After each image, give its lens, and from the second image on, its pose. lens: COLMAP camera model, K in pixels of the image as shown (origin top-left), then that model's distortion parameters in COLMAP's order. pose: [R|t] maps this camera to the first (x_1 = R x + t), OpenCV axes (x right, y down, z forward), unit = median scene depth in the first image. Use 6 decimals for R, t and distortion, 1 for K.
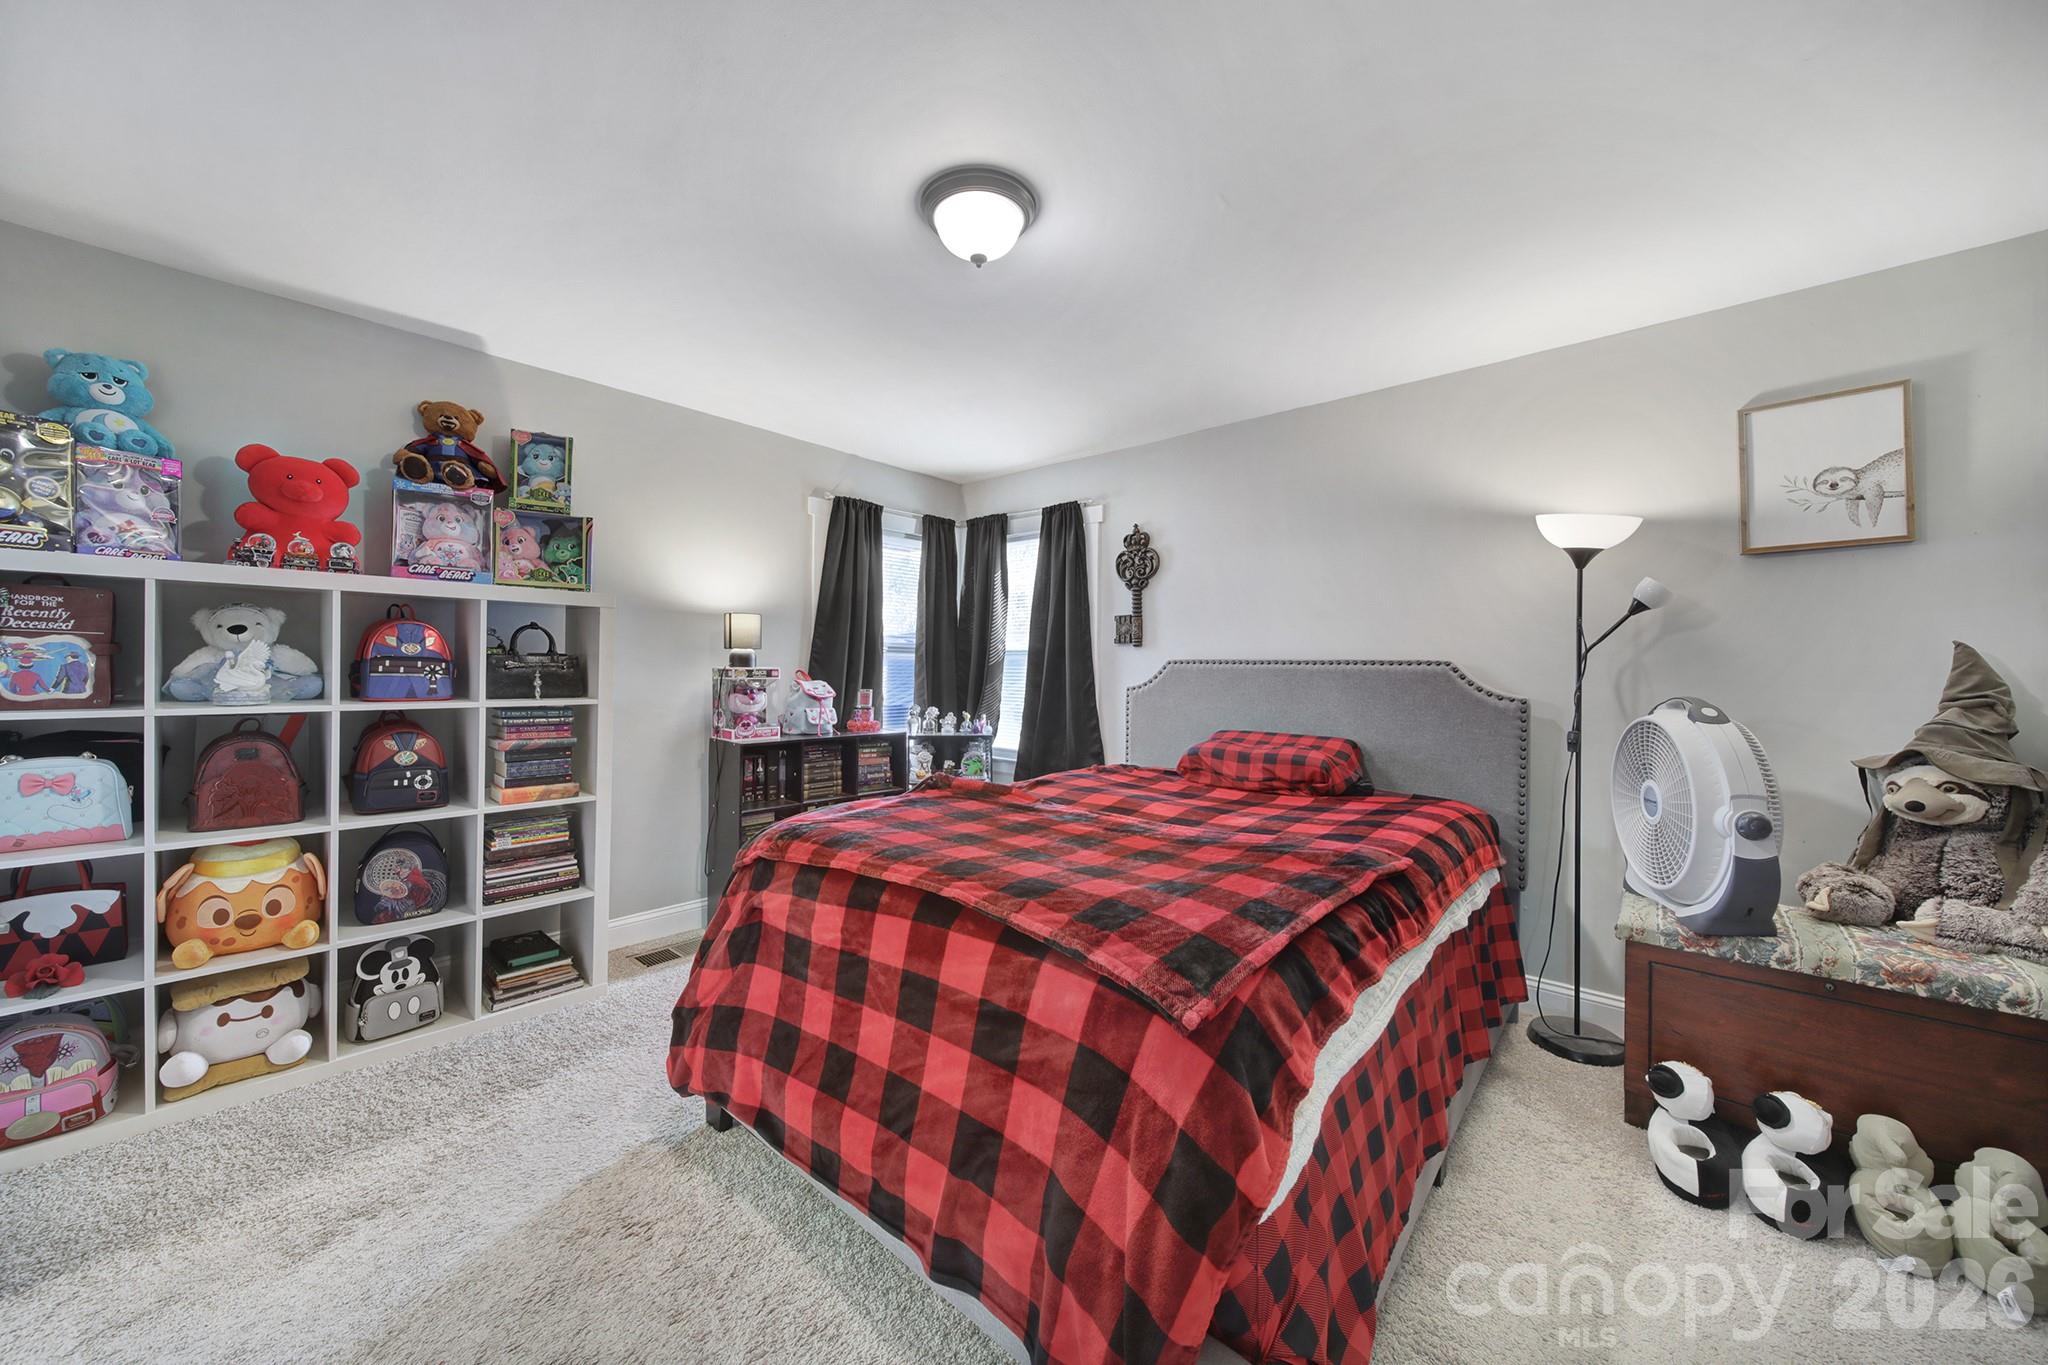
lens RADIAL K [[720.1, 0, 1022.8], [0, 720.1, 672.8], [0, 0, 1]] dist [-0.000835, -0.000109]
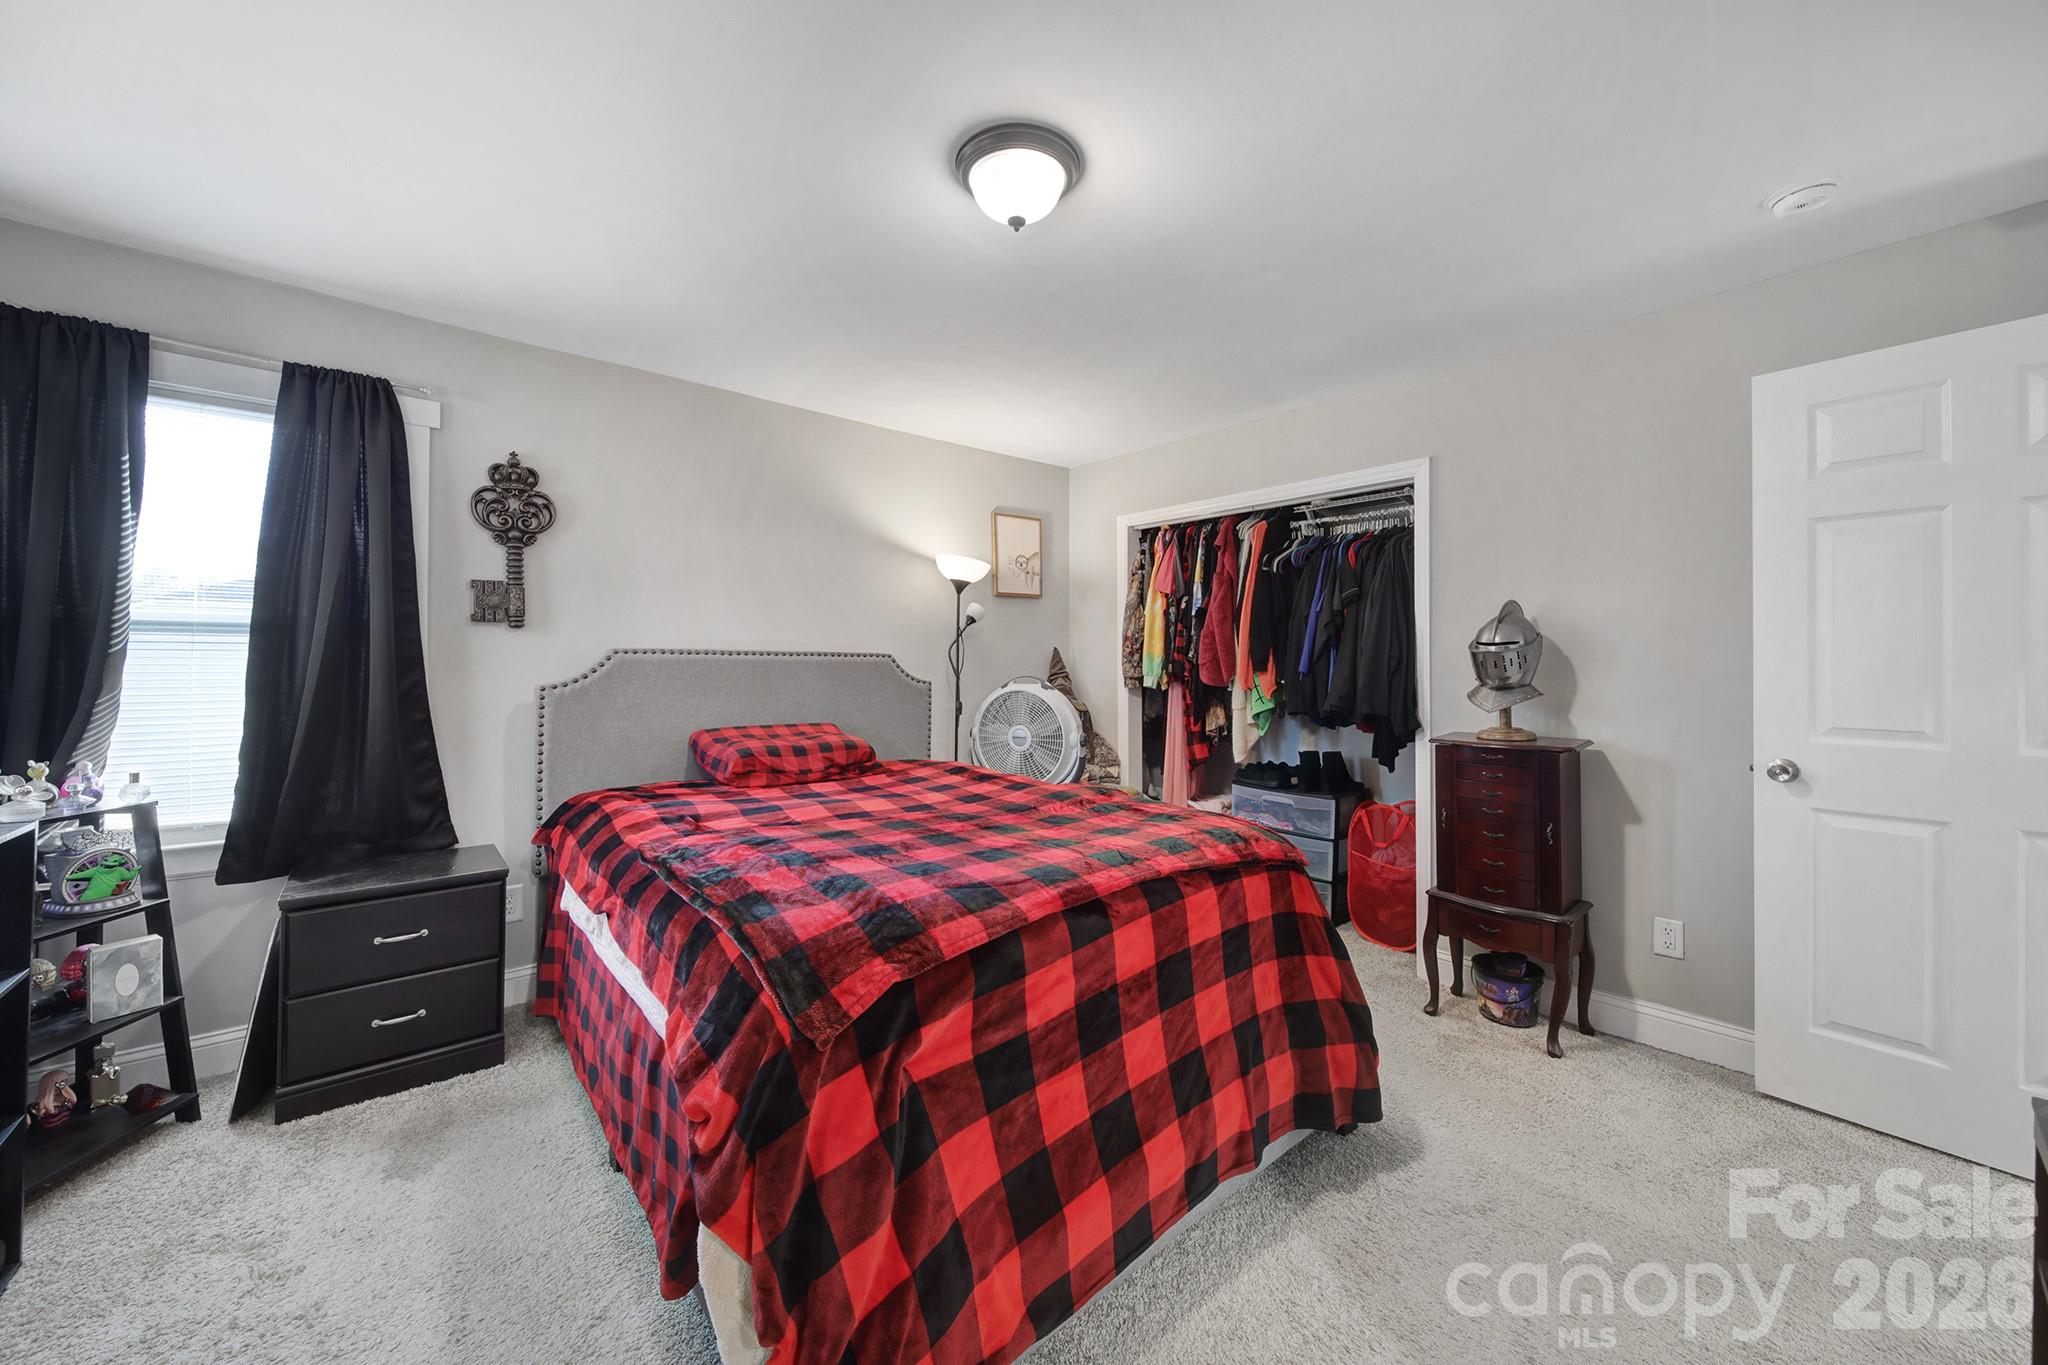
lens RADIAL K [[720.1, 0, 1026.6], [0, 720.1, 668.1], [0, 0, 1]] dist [-0.000835, -0.000109]
pose [[0.160017, -0.013999, 0.987015, -0.463223], [0.003821, 0.999901, 0.013563, -0.005360], [-0.987107, 0.001601, 0.160054, 0.407818]]
